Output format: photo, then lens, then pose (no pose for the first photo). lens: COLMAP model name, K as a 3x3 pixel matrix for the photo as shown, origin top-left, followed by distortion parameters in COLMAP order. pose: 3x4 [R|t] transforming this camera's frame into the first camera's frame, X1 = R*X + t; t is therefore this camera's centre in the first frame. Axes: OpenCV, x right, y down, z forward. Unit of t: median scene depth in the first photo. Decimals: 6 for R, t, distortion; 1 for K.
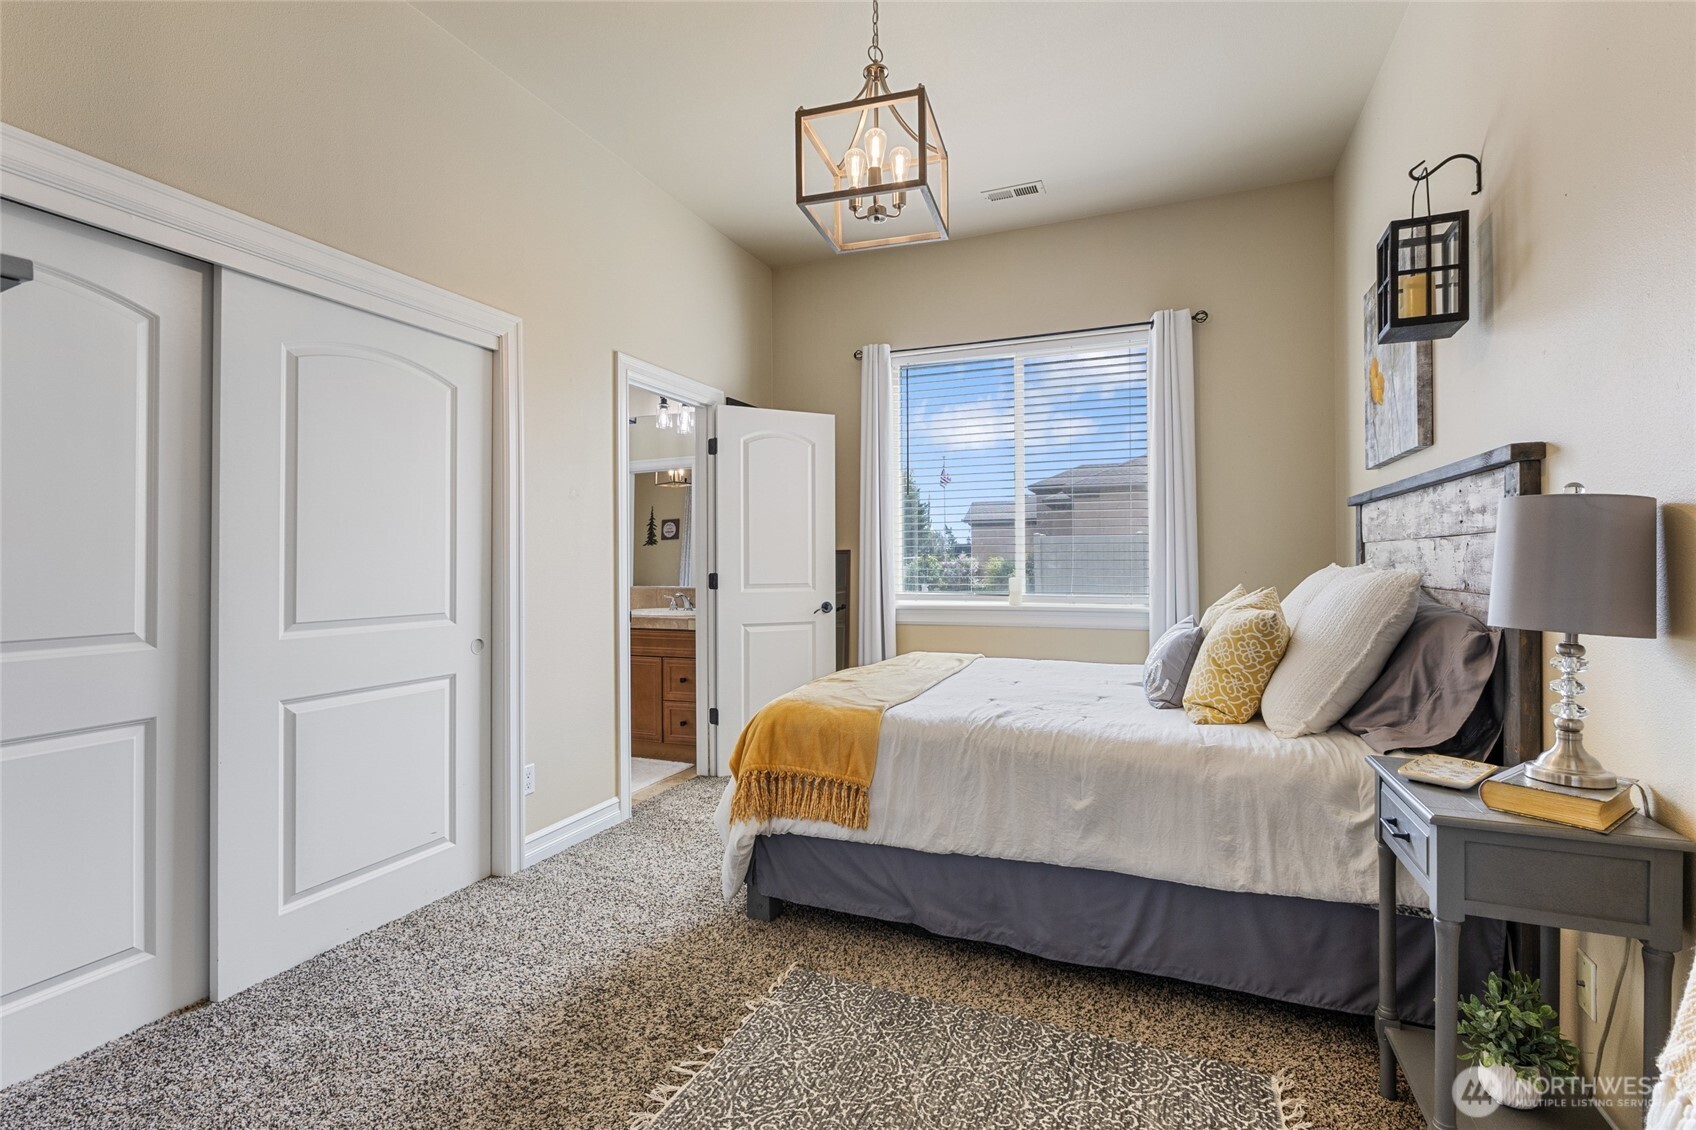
lens RADIAL K [[775.0, 0, 848.0], [0, 775.0, 565.0], [0, 0, 1]] dist [-0.003552, -0.000393]
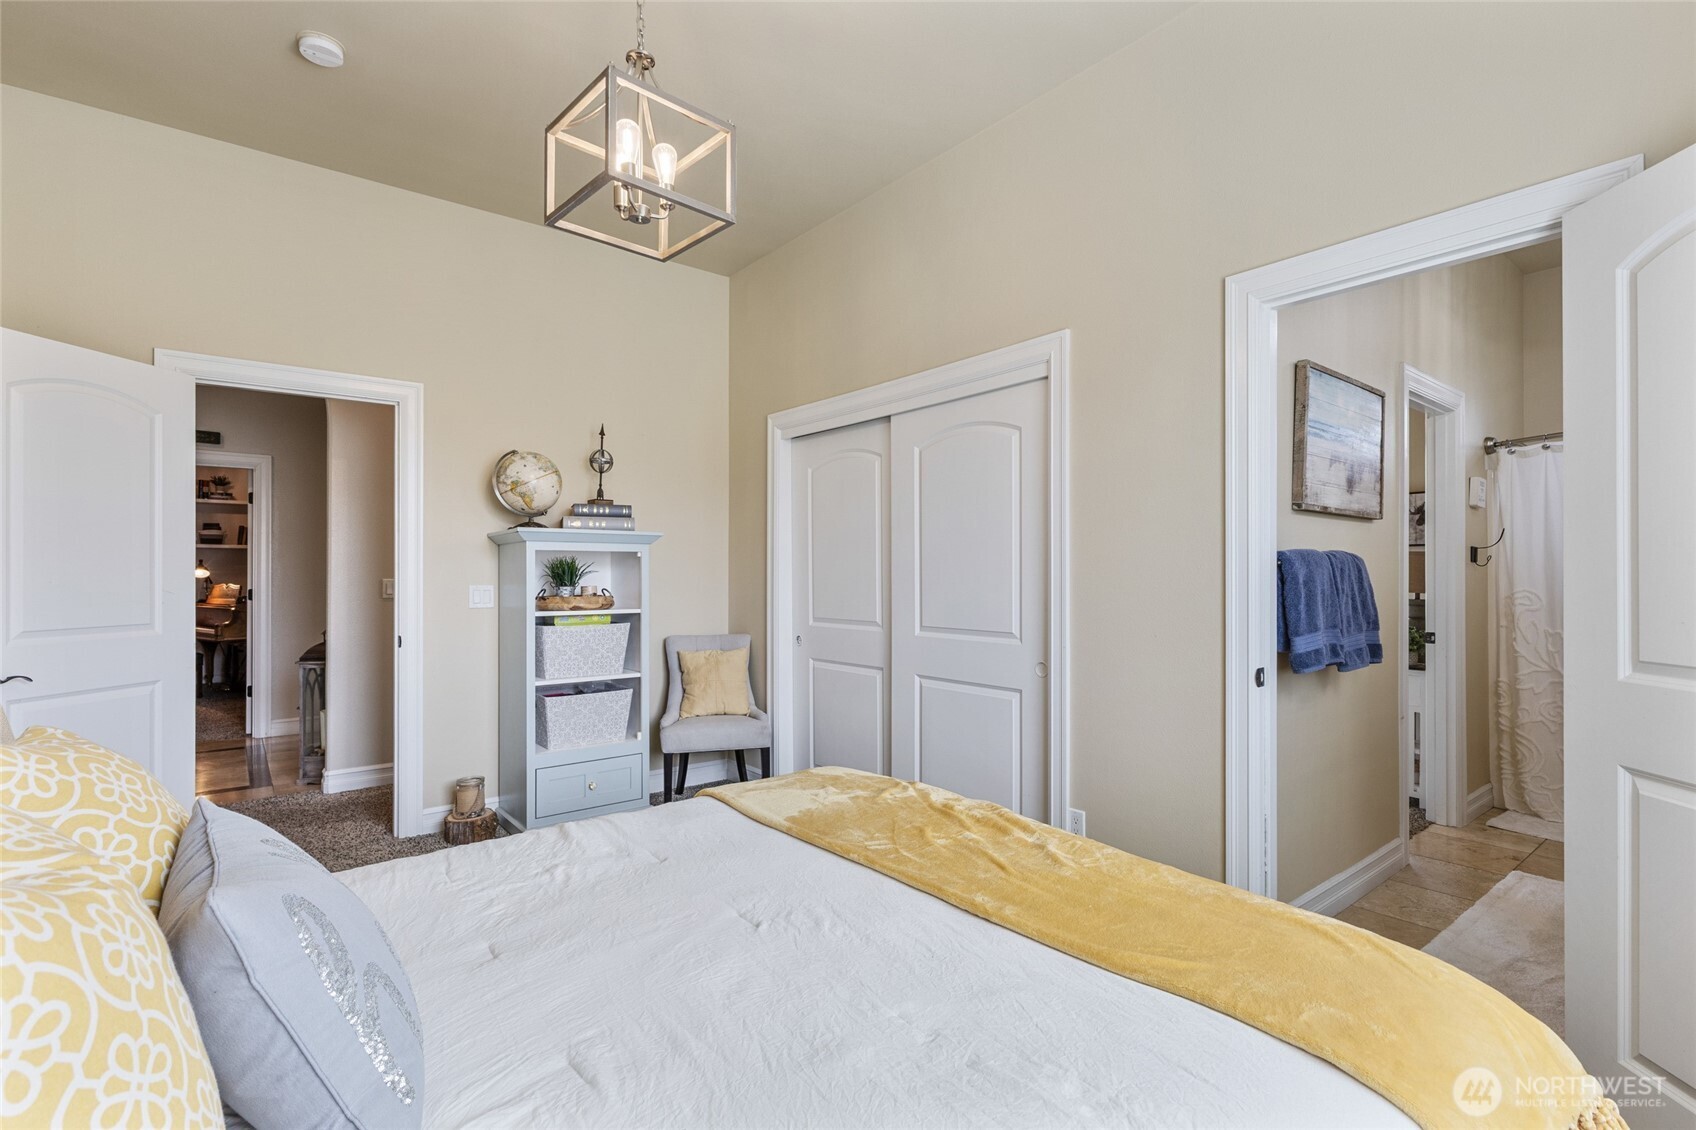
lens RADIAL K [[808.0, 0, 848.0], [0, 808.0, 565.0], [0, 0, 1]] dist [0.002409, 0.000302]
pose [[-0.483630, -0.012952, -0.875177, 0.717264], [-0.006122, 0.999916, -0.011415, -0.031913], [0.875251, -0.000163, -0.483669, 1.501507]]
